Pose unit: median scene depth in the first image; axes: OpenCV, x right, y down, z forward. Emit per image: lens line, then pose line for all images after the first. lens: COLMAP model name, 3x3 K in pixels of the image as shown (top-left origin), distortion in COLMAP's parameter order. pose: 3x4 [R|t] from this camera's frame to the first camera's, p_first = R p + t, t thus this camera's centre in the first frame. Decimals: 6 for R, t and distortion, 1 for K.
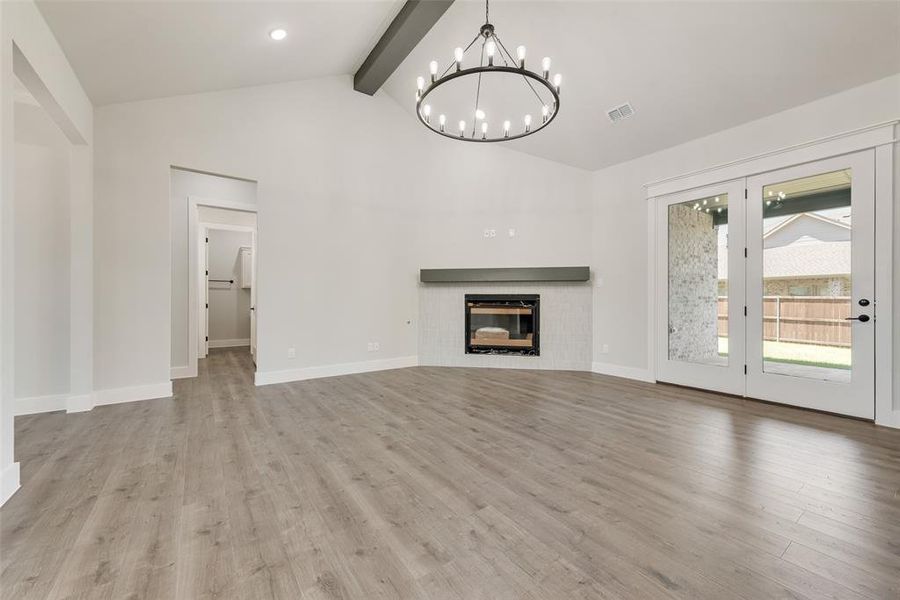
lens RADIAL K [[353.8, 0, 452.1], [0, 353.8, 299.7], [0, 0, 1]] dist [0.011351, -0.000682]
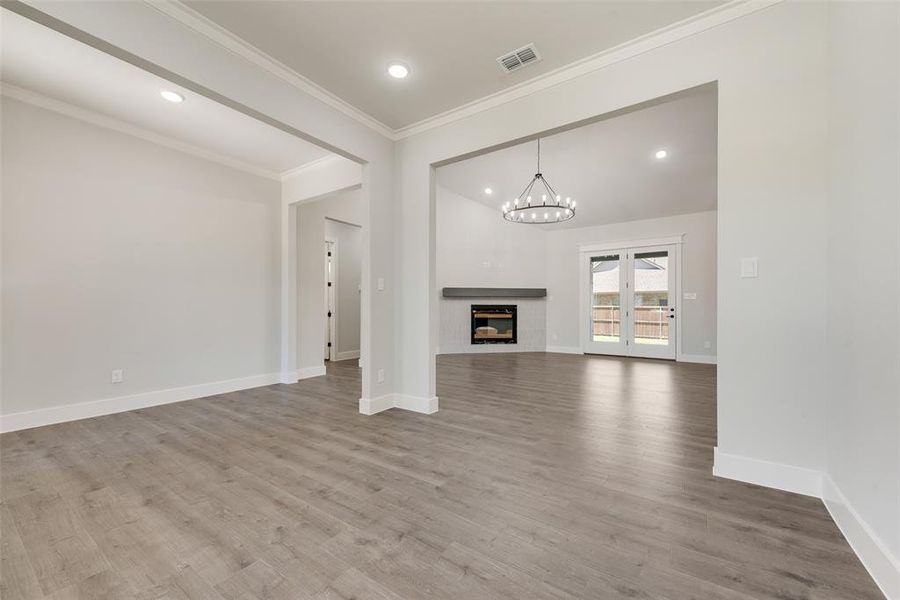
lens RADIAL K [[353.8, 0, 447.8], [0, 353.8, 305.7], [0, 0, 1]] dist [0.011351, -0.000682]
pose [[0.939016, 0.001753, 0.343868, -0.587177], [0.000654, 0.999976, -0.006885, -0.000750], [-0.343872, 0.006690, 0.938993, -0.384655]]
